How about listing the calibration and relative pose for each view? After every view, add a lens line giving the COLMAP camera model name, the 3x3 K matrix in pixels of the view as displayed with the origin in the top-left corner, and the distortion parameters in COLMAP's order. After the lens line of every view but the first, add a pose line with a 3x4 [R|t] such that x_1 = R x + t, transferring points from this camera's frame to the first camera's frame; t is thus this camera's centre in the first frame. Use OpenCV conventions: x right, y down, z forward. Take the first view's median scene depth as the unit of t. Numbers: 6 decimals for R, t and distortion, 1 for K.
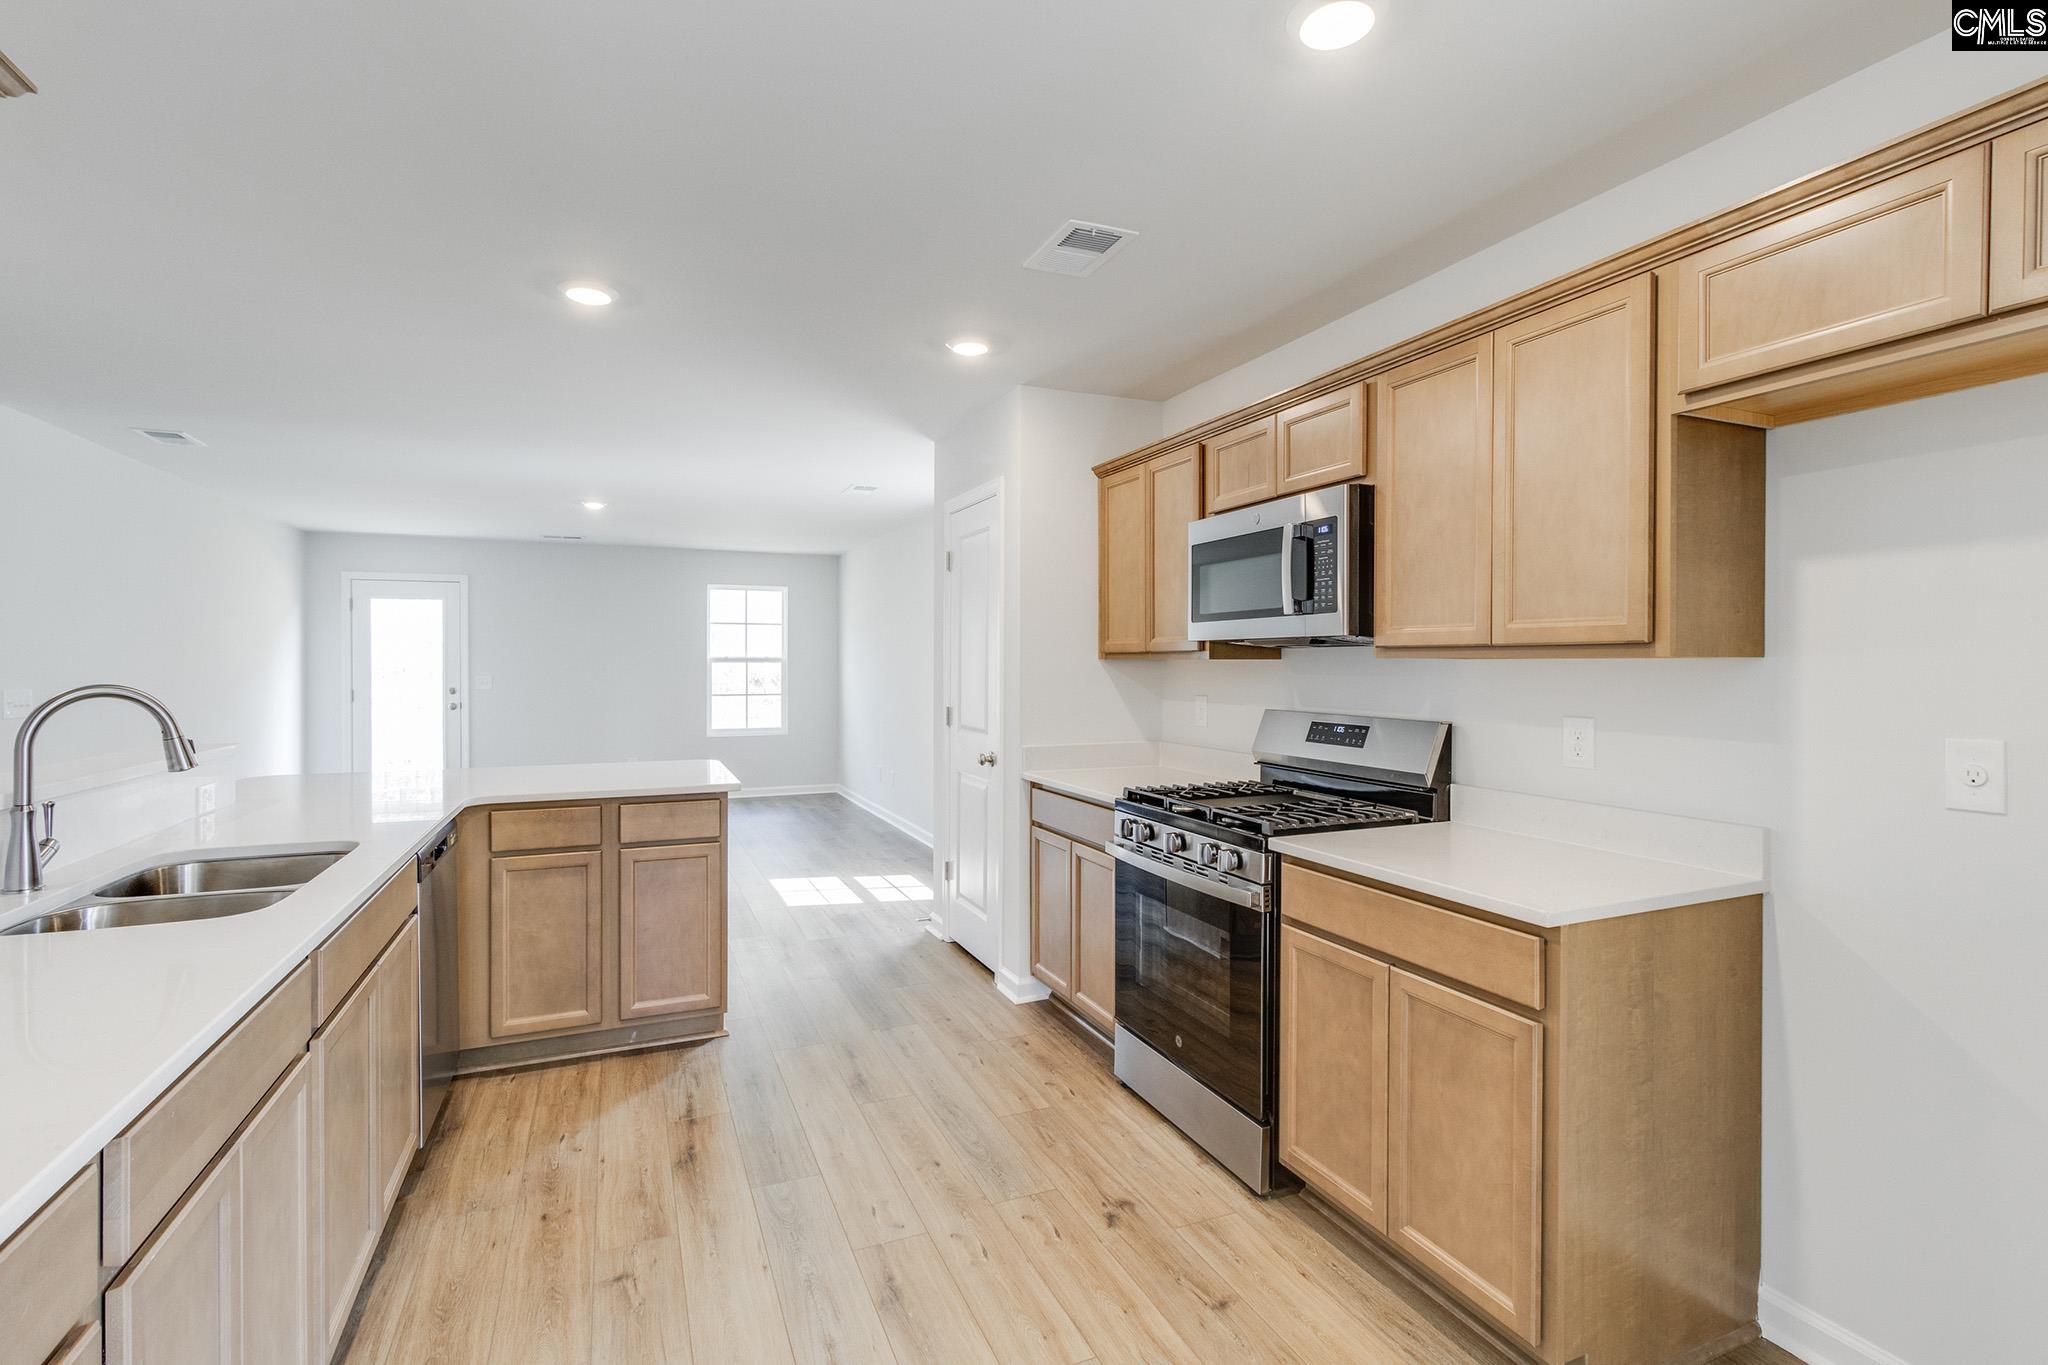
lens RADIAL K [[950.5, 0, 1027.0], [0, 950.5, 669.9], [0, 0, 1]] dist [0.003447, -0.000490]
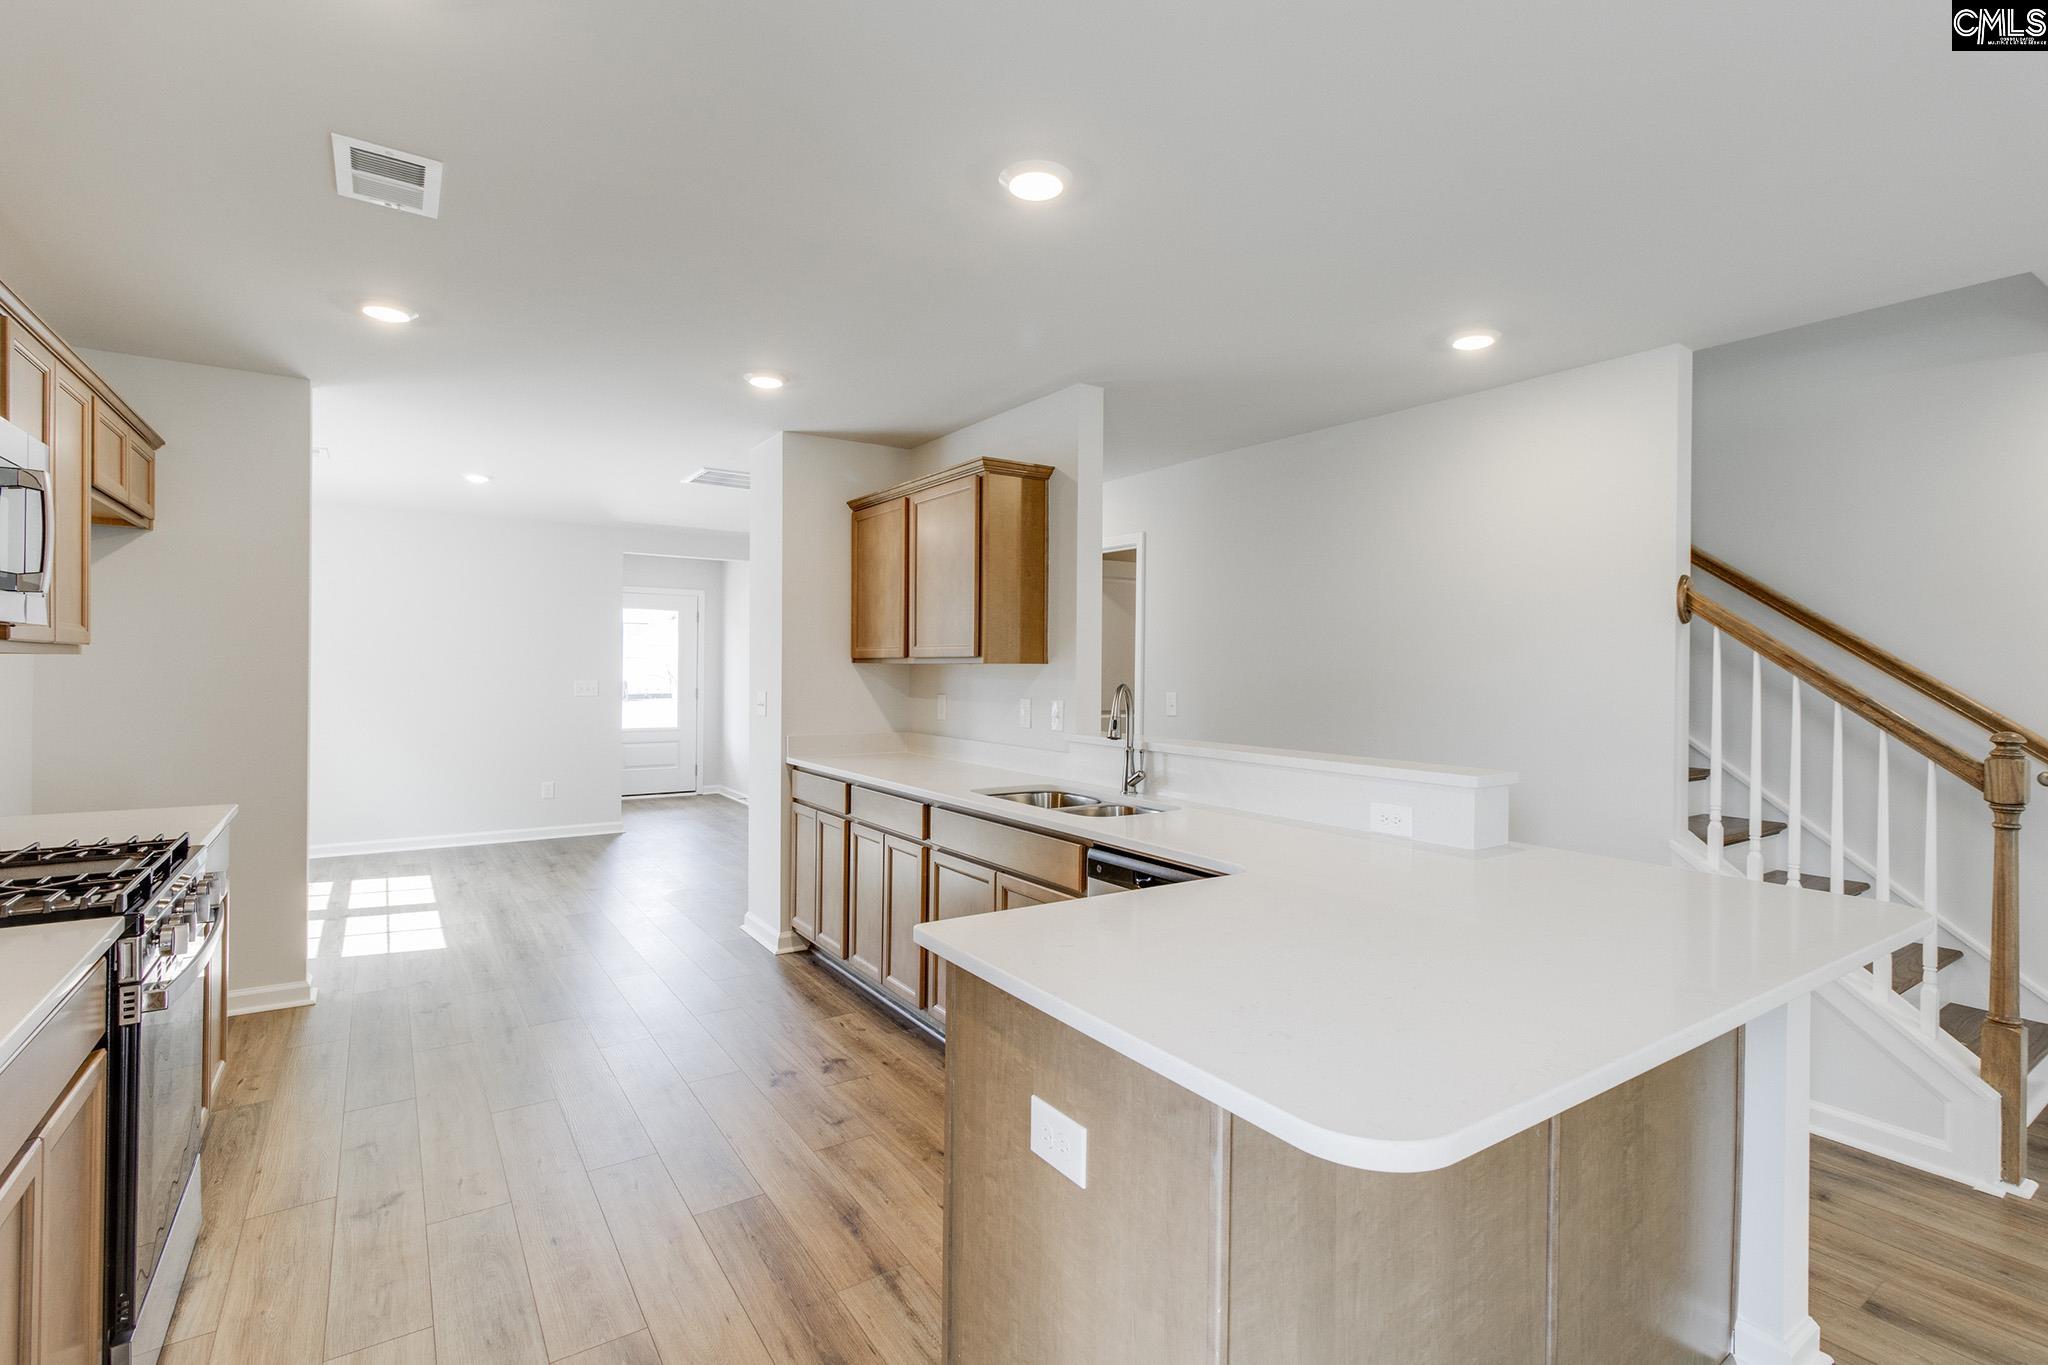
lens RADIAL K [[950.5, 0, 1026.4], [0, 950.5, 678.6], [0, 0, 1]] dist [0.003447, -0.000490]
pose [[-0.982766, -0.008667, -0.184653, -0.279820], [-0.012158, 0.999768, 0.017782, -0.011331], [0.184456, 0.019721, -0.982643, 1.524626]]
